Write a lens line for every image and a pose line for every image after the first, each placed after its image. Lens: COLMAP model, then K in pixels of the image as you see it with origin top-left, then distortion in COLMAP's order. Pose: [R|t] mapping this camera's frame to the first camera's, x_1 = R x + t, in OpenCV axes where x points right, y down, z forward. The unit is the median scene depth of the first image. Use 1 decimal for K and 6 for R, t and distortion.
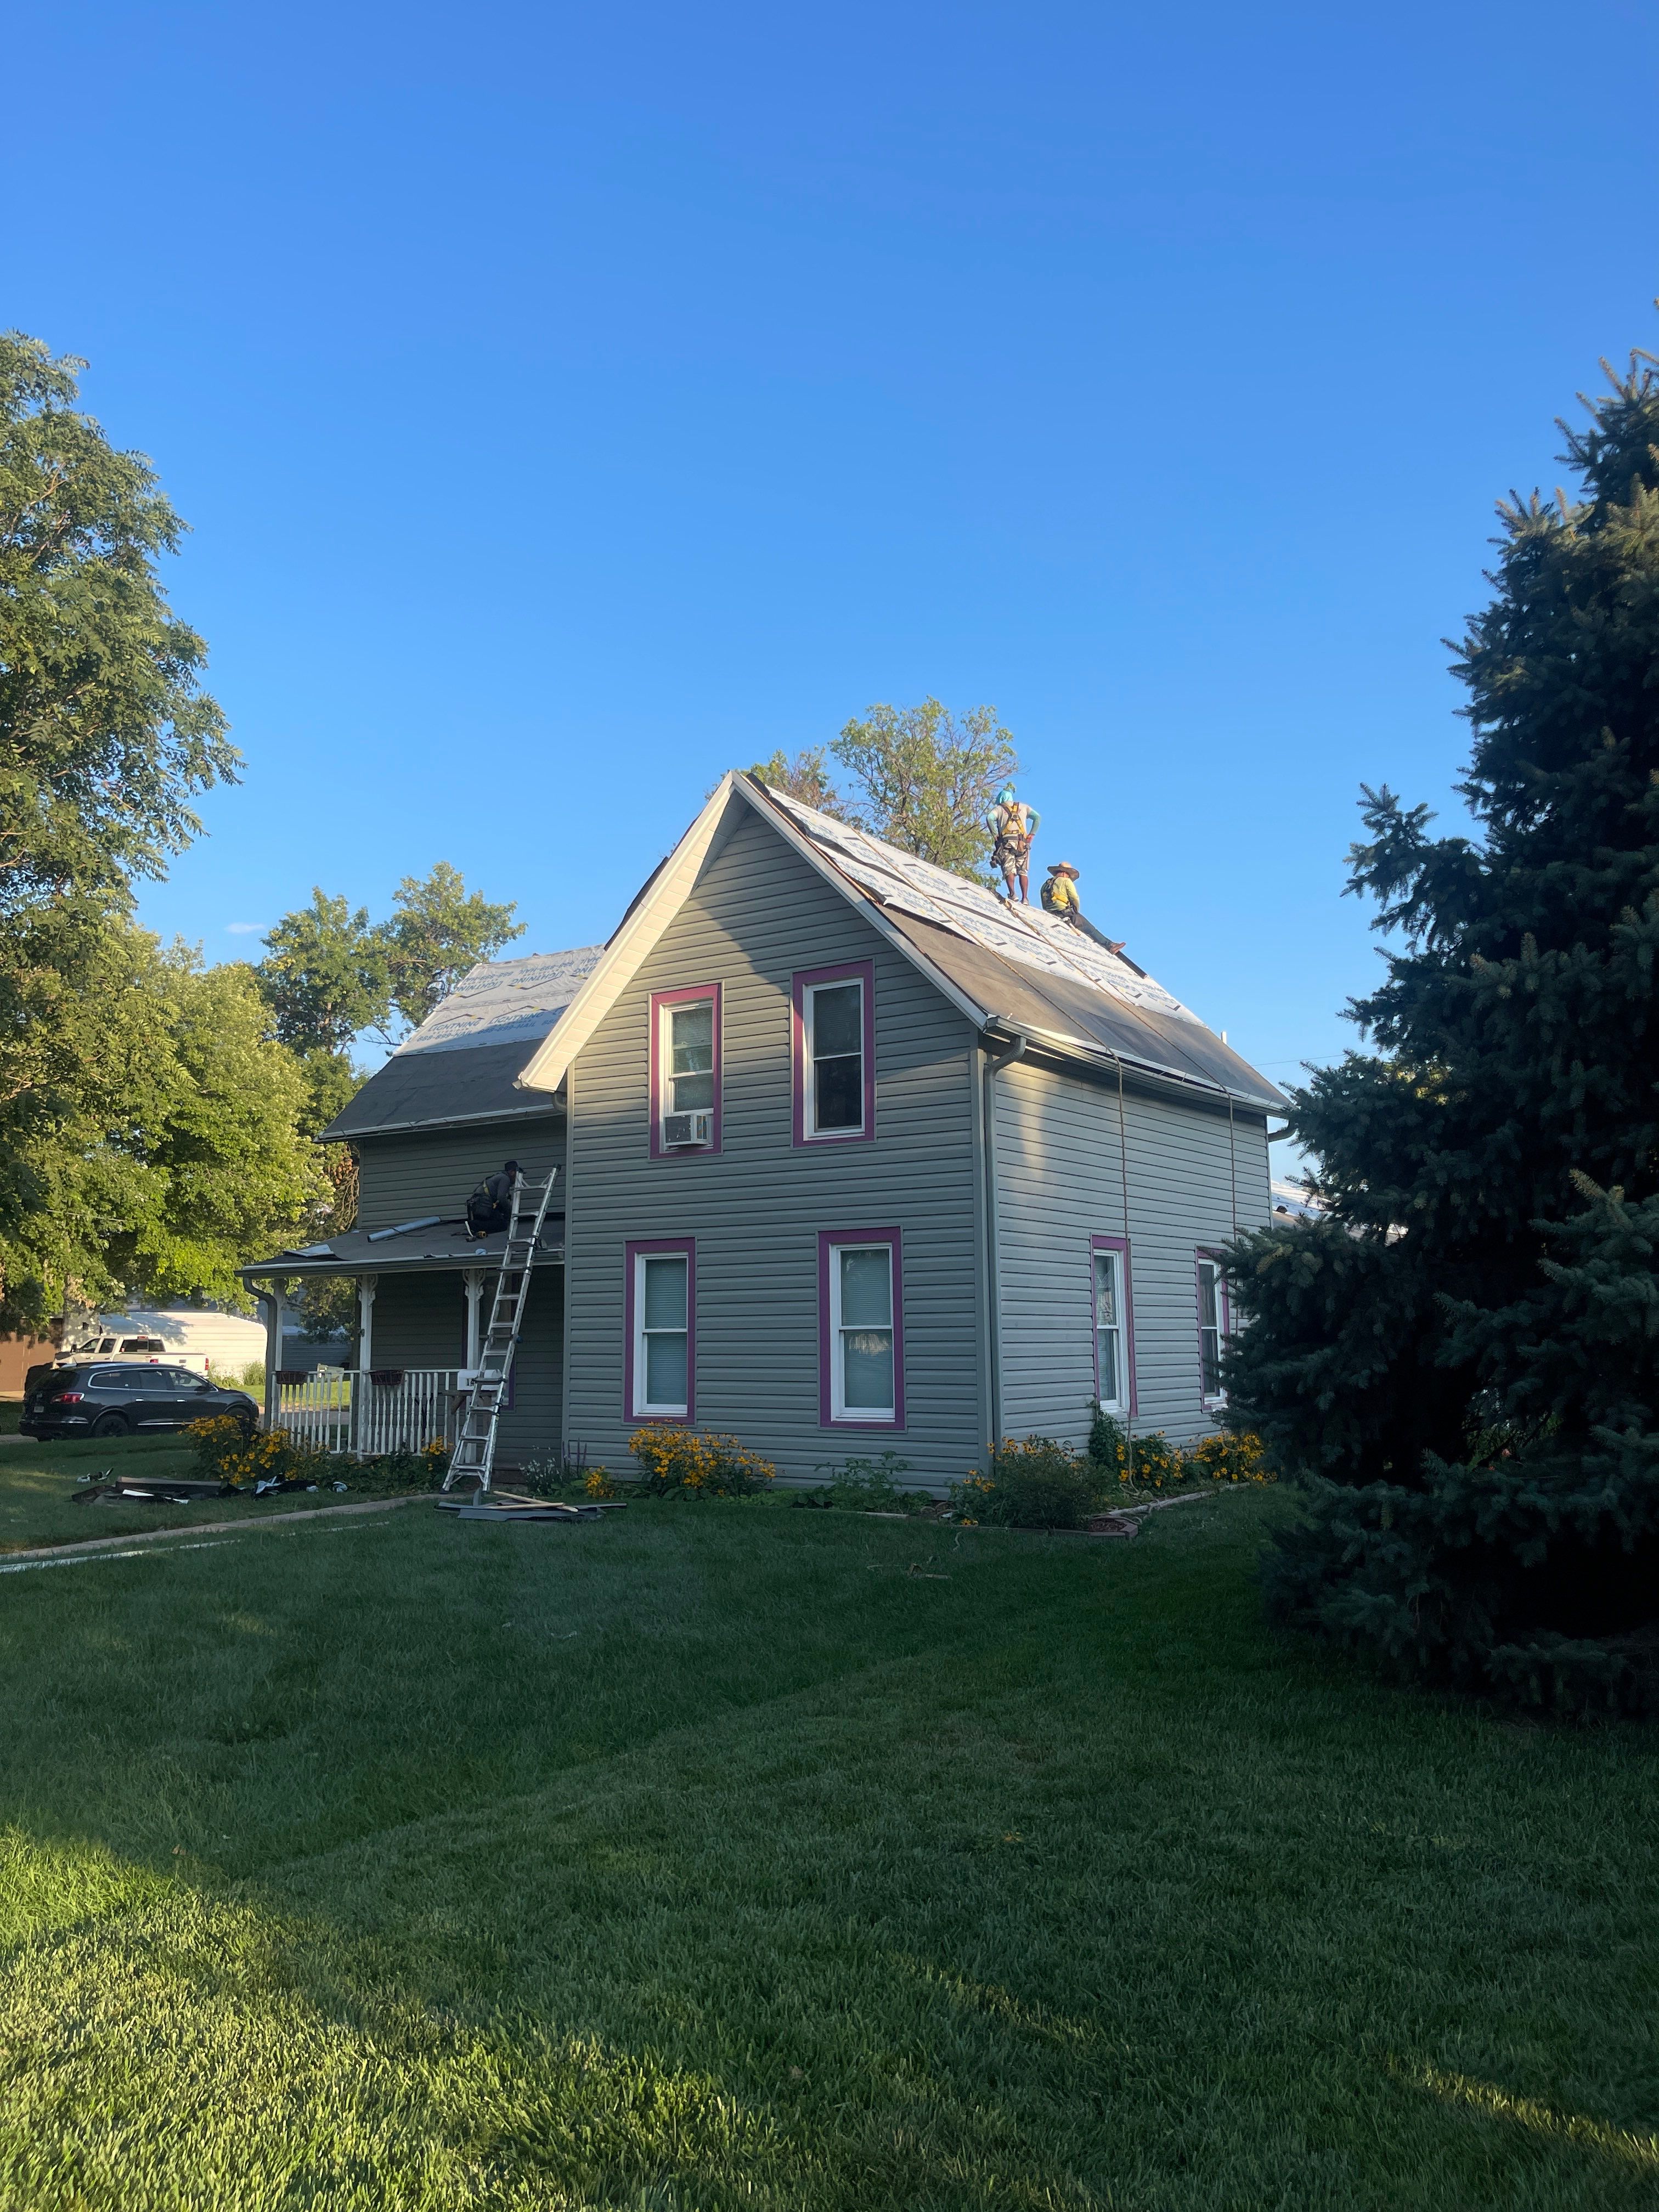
lens RADIAL K [[1678.2, 0, 826.3], [0, 1678.2, 1108.0], [0, 0, 1]] dist [0.060062, -0.080615]
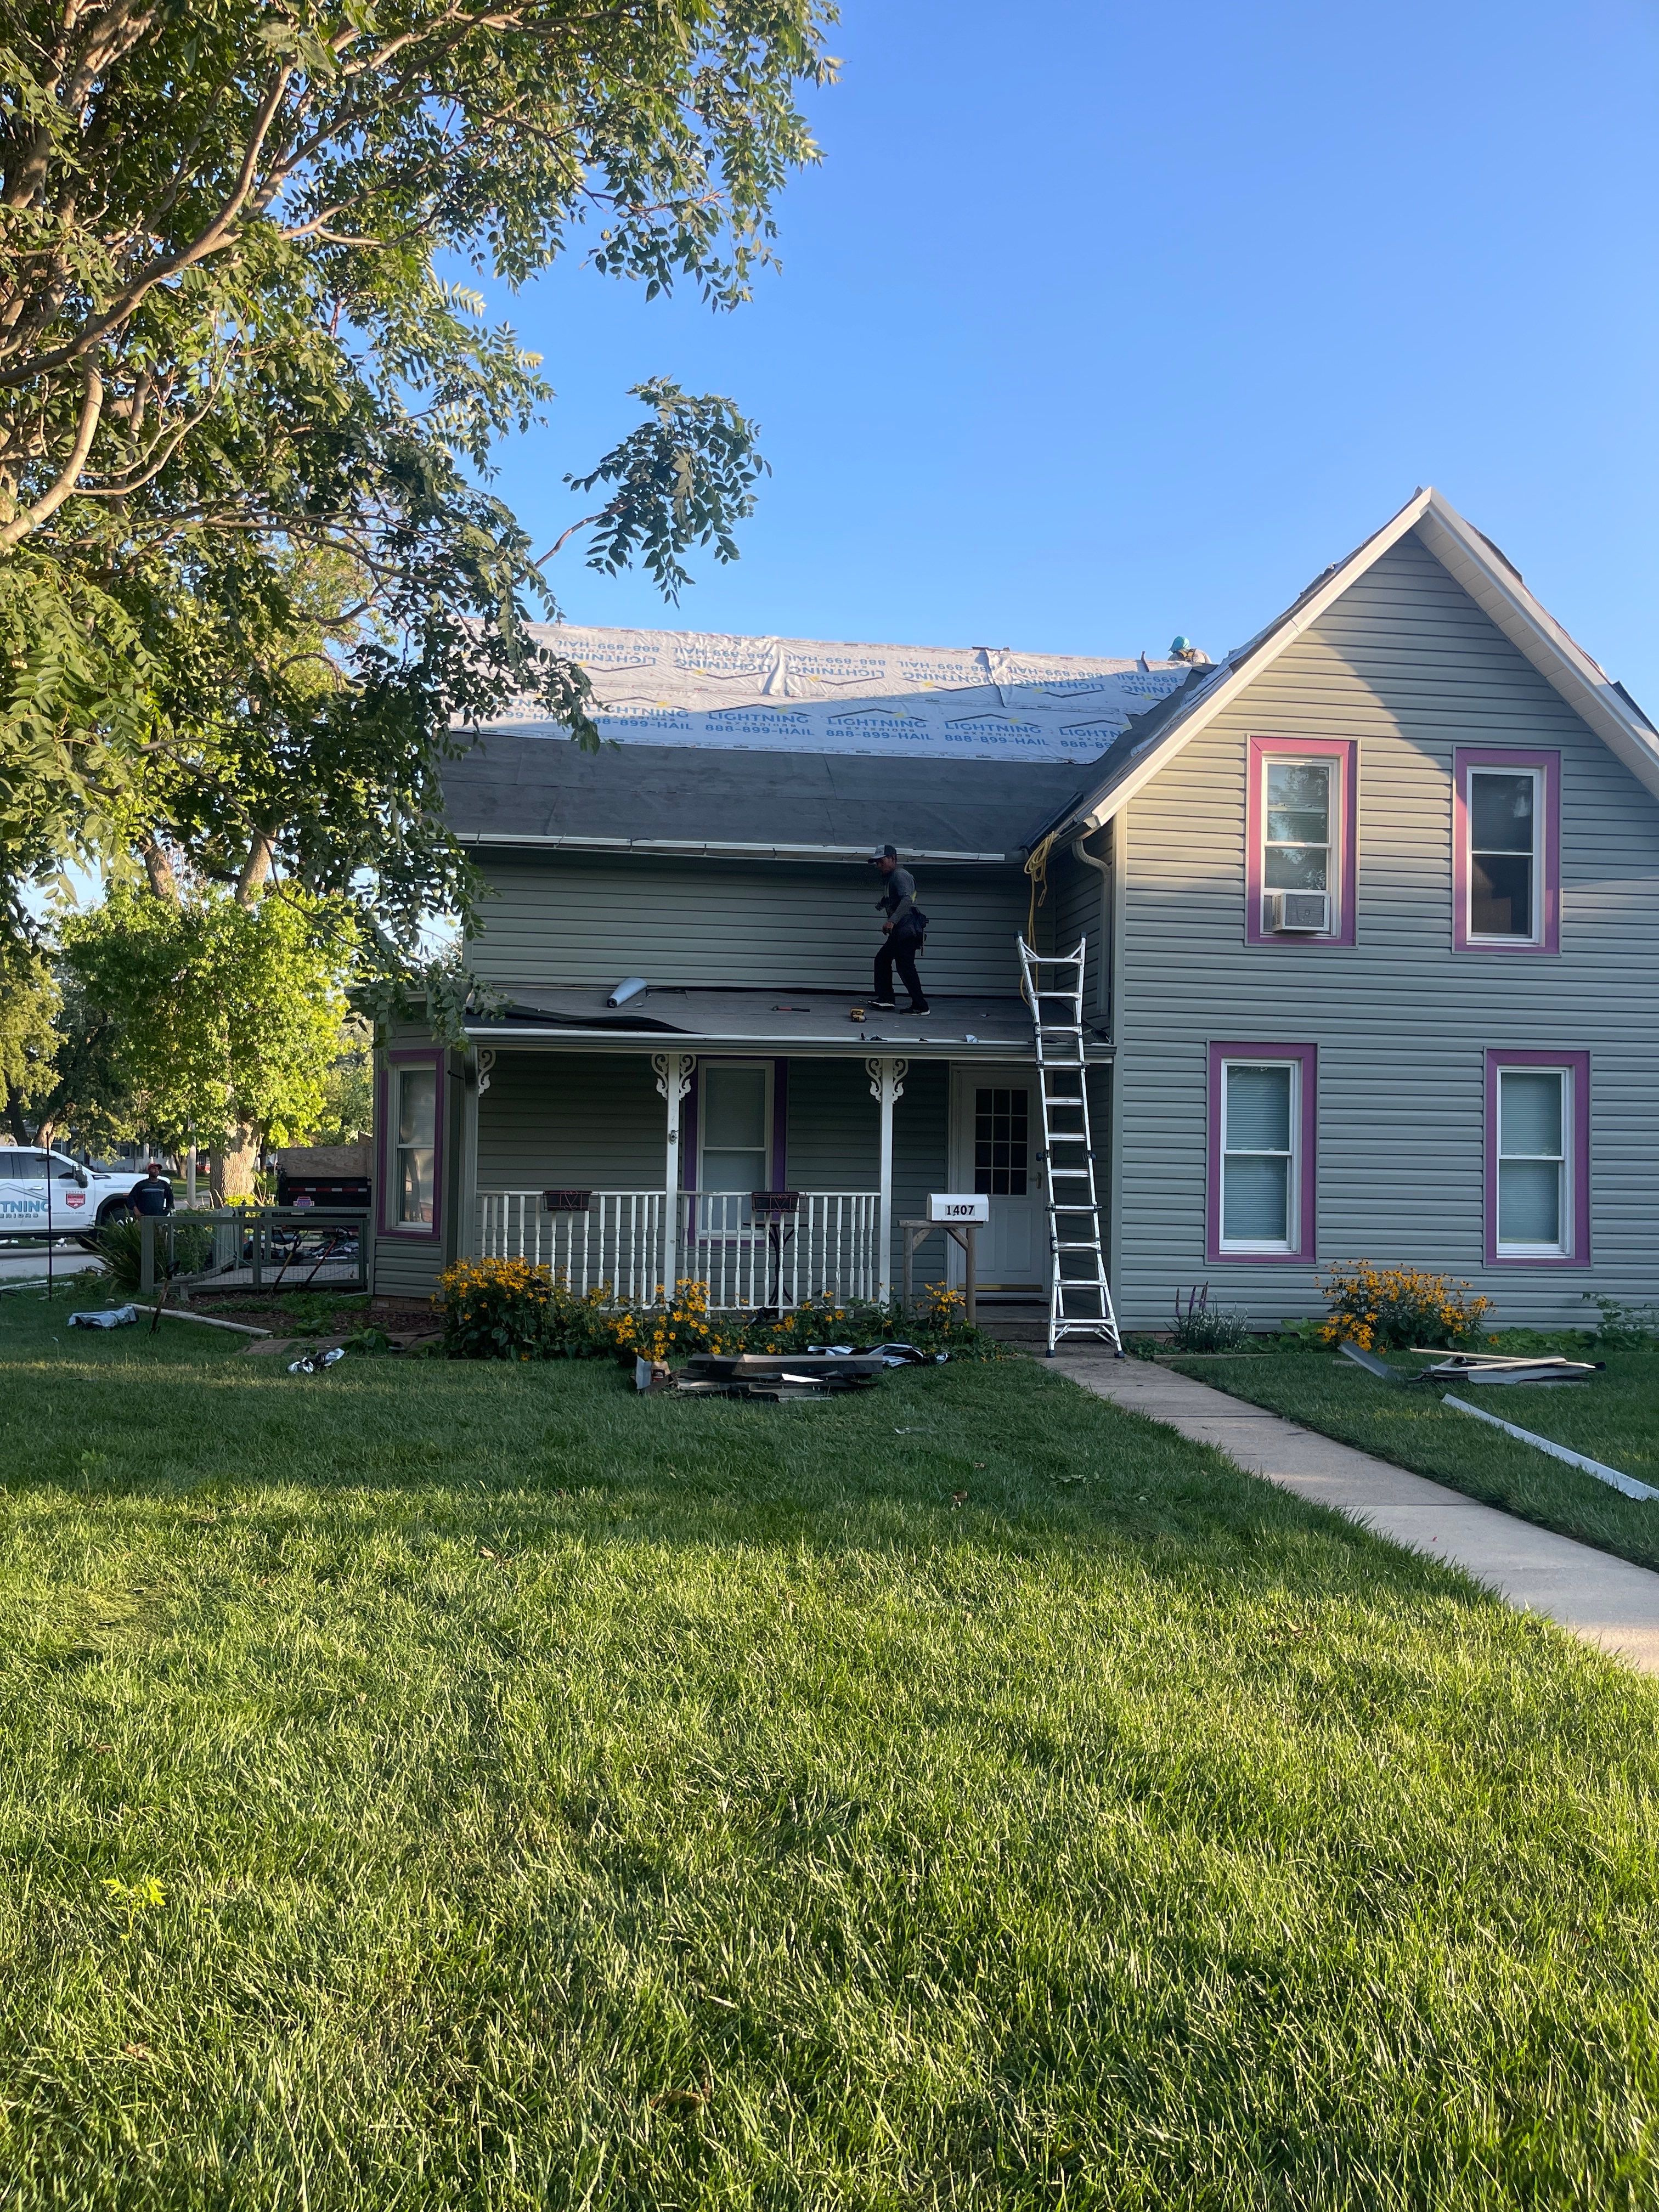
lens RADIAL K [[1584.3, 0, 785.1], [0, 1584.3, 1134.4], [0, 0, 1]] dist [0.019944, -0.006595]
pose [[0.748587, 0.028213, 0.662436, -0.794422], [-0.111784, 0.990163, 0.084151, 0.084223], [-0.653545, -0.137044, 0.744377, 0.572402]]
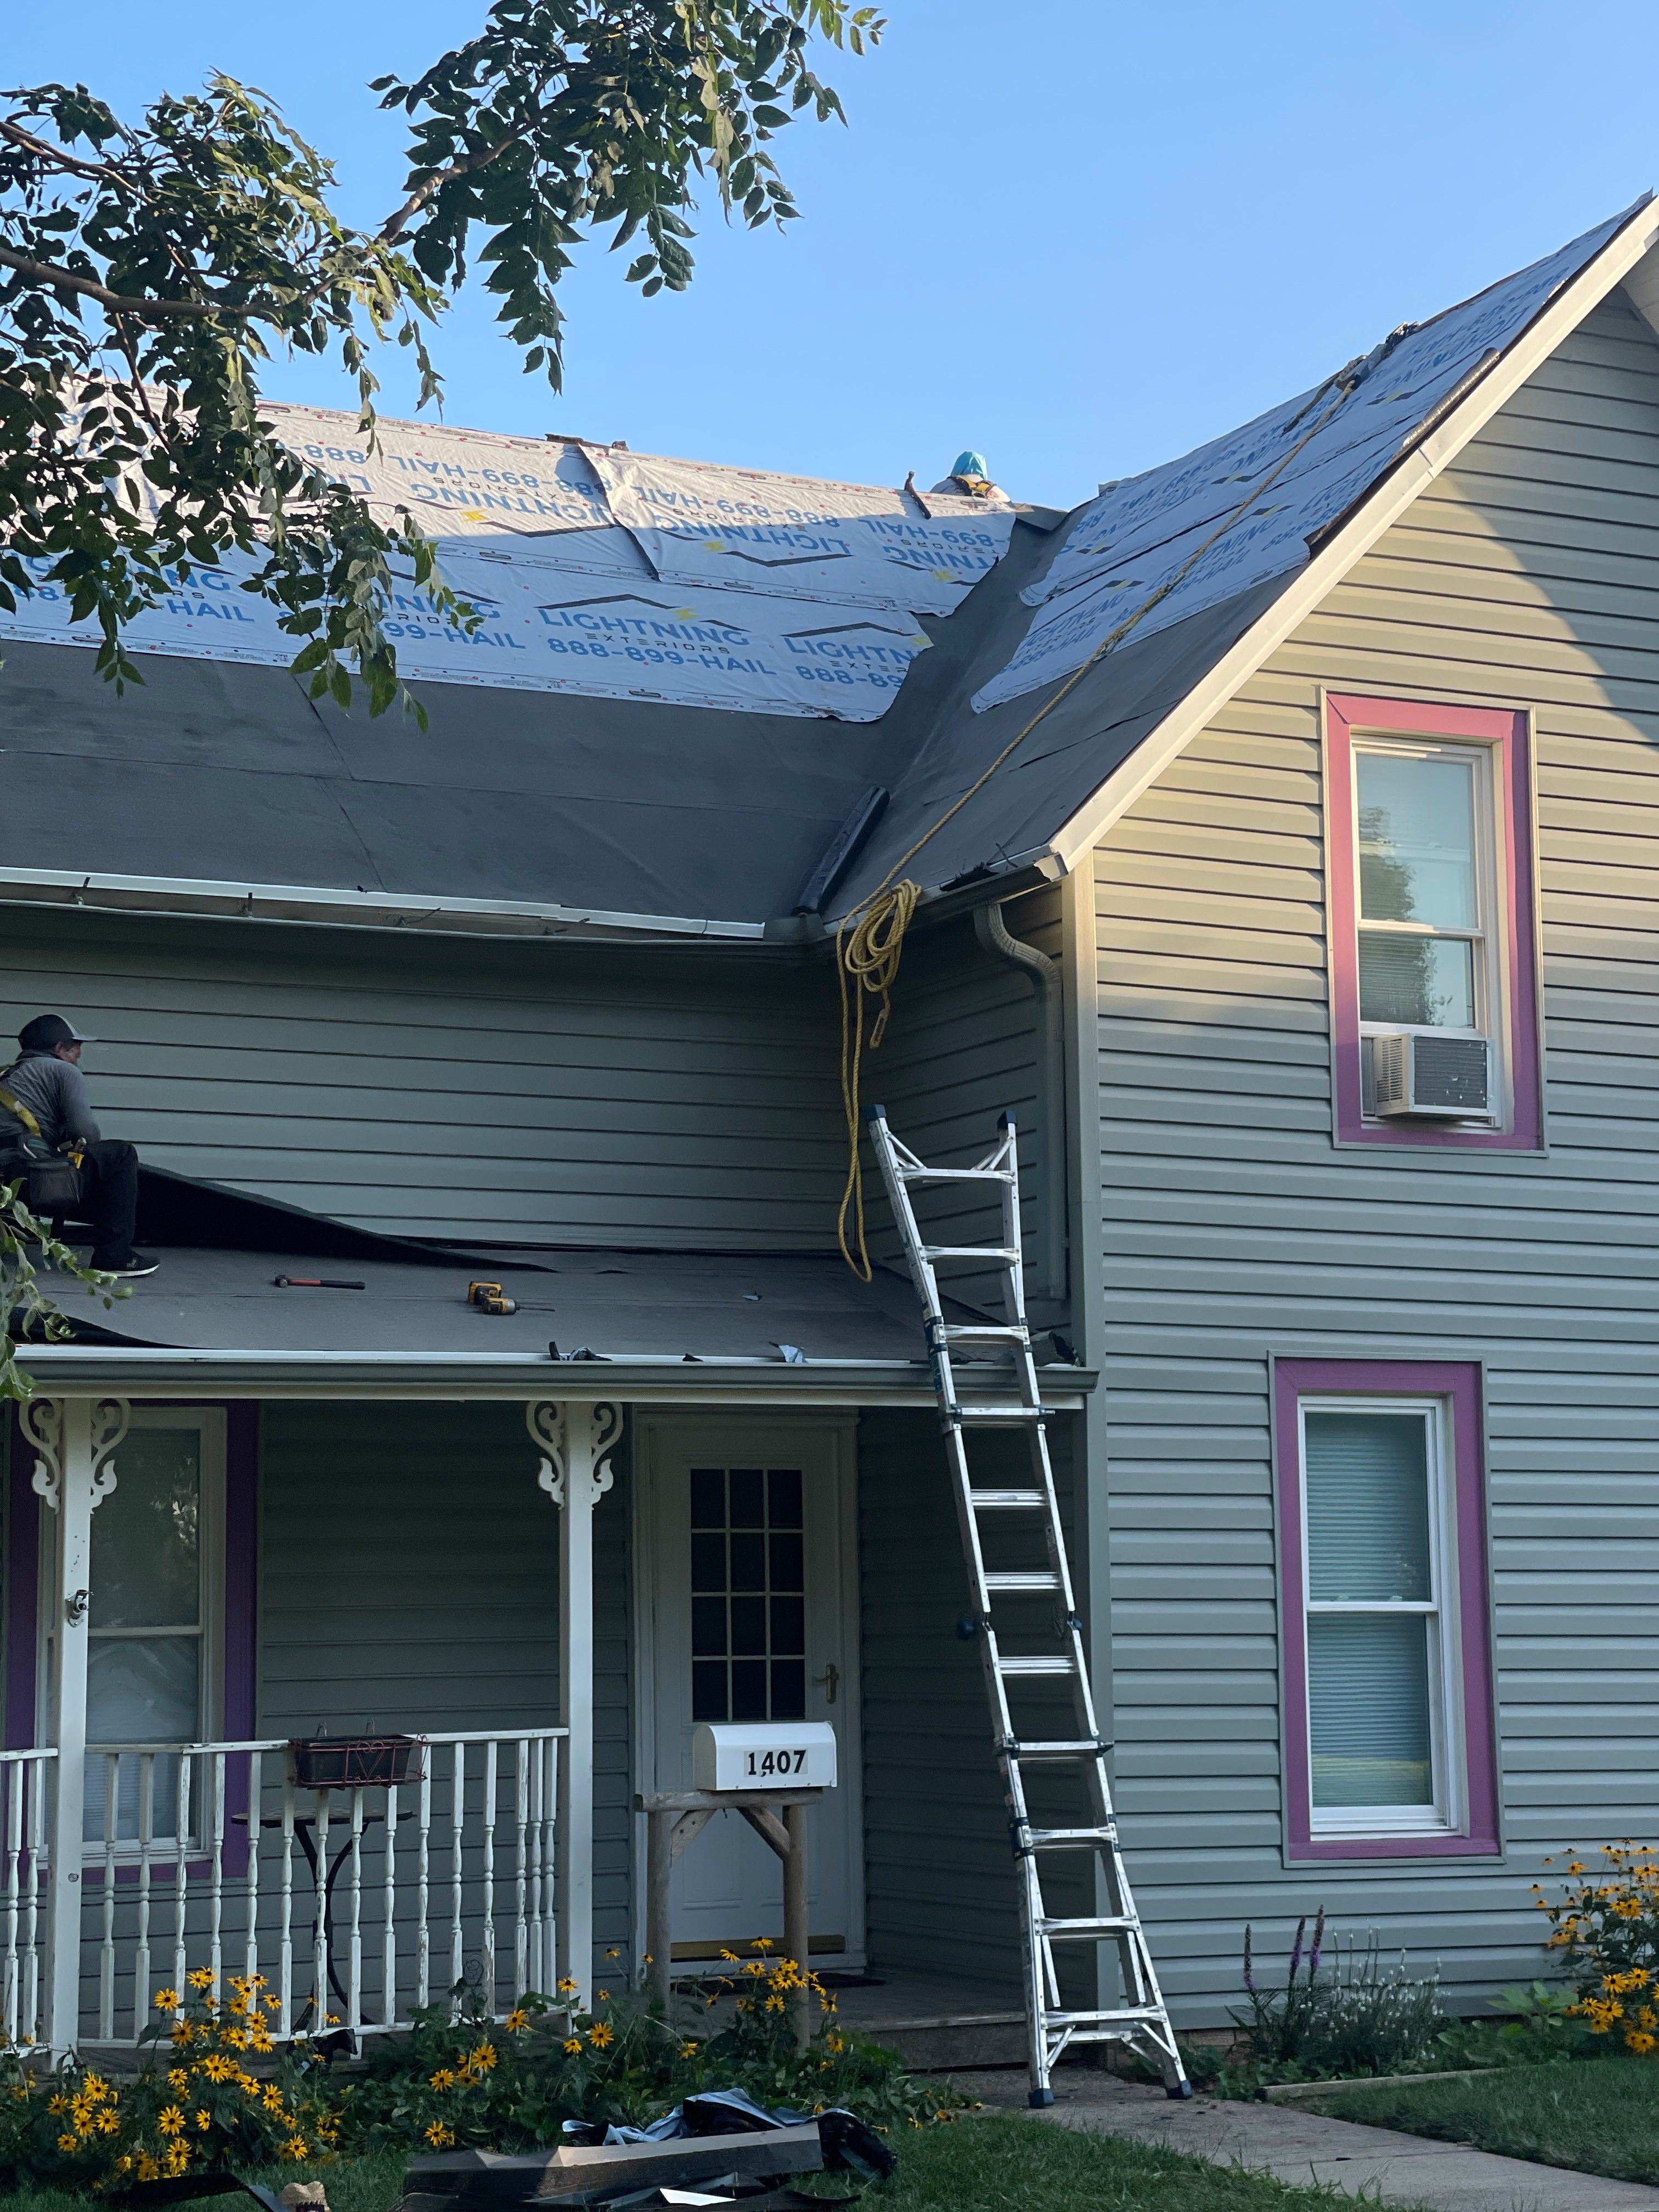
lens RADIAL K [[3973.0, 0, 840.8], [0, 3973.0, 1126.3], [0, 0, 1]] dist [0.202566, 0.000000]
pose [[0.490316, 0.110437, 0.864519, -0.932613], [-0.109543, 0.991882, -0.064579, 0.097779], [-0.864633, -0.063038, 0.498434, 0.671247]]
